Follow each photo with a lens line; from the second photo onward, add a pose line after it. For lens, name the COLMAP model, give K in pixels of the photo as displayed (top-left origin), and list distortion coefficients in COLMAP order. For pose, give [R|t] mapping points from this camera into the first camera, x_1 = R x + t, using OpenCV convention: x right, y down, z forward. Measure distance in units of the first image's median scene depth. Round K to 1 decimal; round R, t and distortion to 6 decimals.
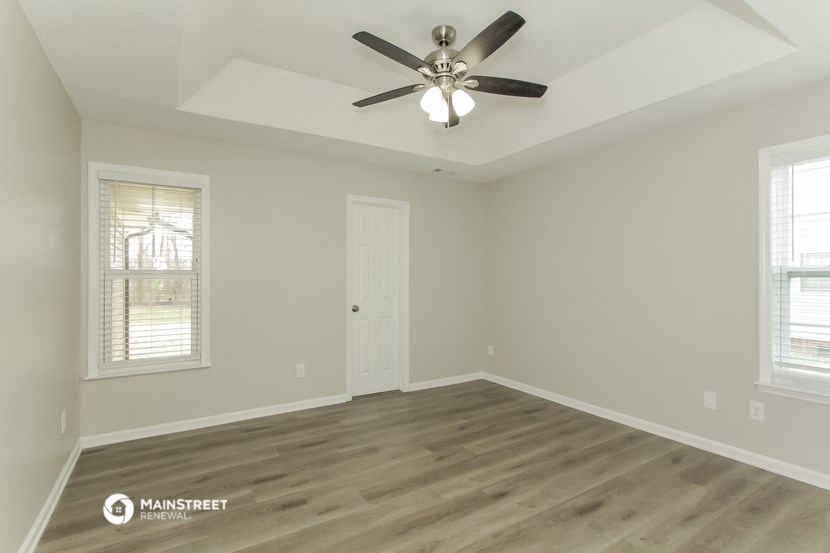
lens RADIAL K [[397.7, 0, 415.0], [0, 397.7, 276.5], [0, 0, 1]] dist [0.002154, 0.000488]
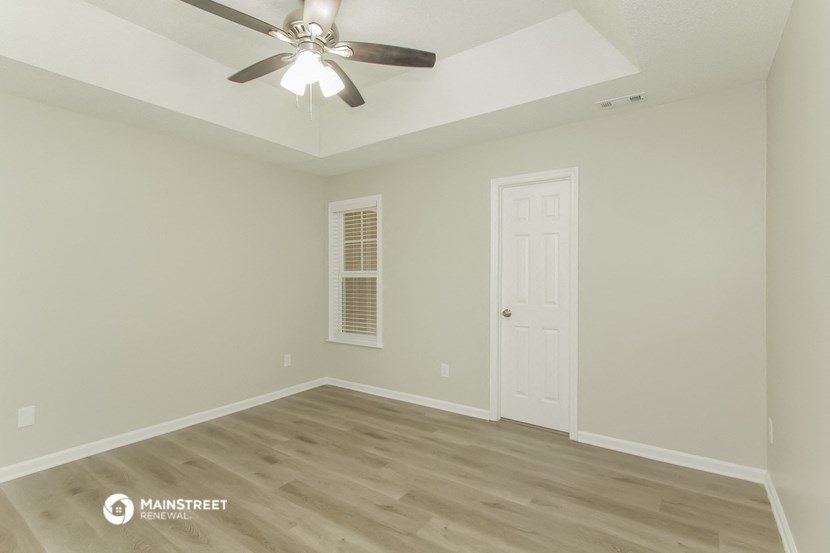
lens RADIAL K [[397.7, 0, 415.0], [0, 397.7, 276.5], [0, 0, 1]] dist [0.002154, 0.000488]
pose [[0.390310, 0.002012, -0.920681, 0.690522], [0.002583, 0.999991, 0.003280, 0.001066], [0.920680, -0.003658, 0.390301, 0.642960]]
